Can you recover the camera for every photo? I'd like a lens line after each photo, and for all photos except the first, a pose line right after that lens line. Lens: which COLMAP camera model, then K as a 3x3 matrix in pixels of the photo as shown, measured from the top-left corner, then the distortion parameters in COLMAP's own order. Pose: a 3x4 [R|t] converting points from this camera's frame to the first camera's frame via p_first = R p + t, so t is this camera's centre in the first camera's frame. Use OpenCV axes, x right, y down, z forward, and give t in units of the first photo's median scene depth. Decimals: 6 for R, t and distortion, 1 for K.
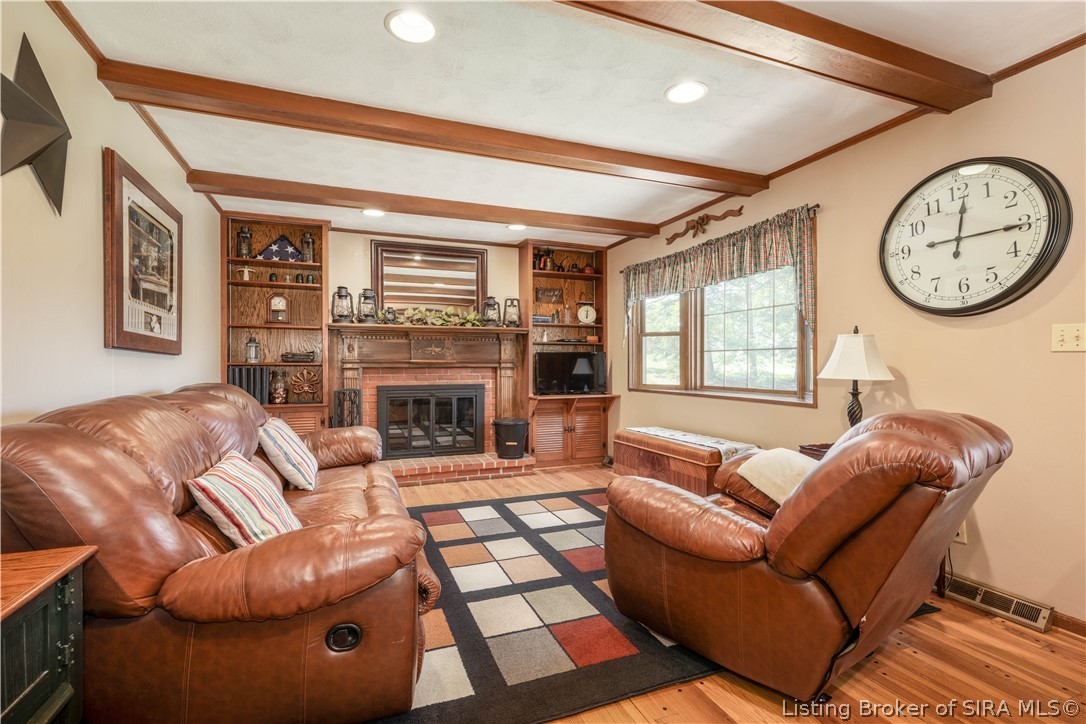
lens RADIAL K [[487.1, 0, 543.0], [0, 487.1, 362.0], [0, 0, 1]] dist [-0.001547, 0.000004]
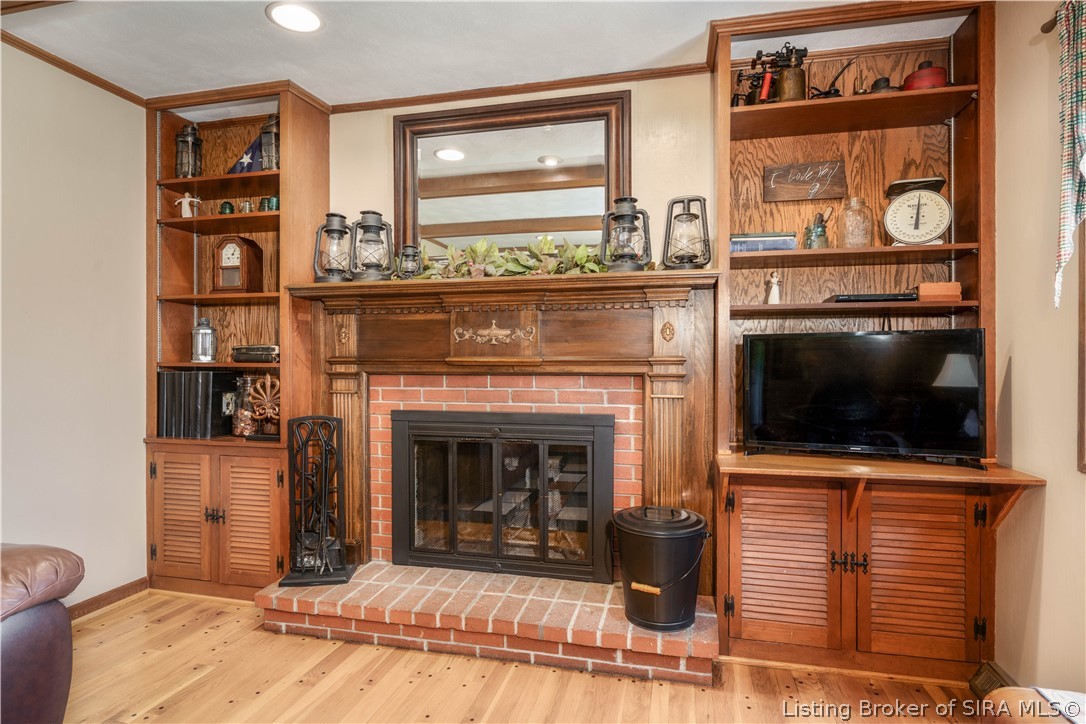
lens RADIAL K [[591.1, 0, 543.0], [0, 591.1, 362.0], [0, 0, 1]] dist [0.002496, 0.000193]
pose [[0.831625, 0.001657, -0.555335, 0.106578], [0.000217, 0.999995, 0.003309, -0.000859], [0.555337, -0.002872, 0.831620, 0.554753]]
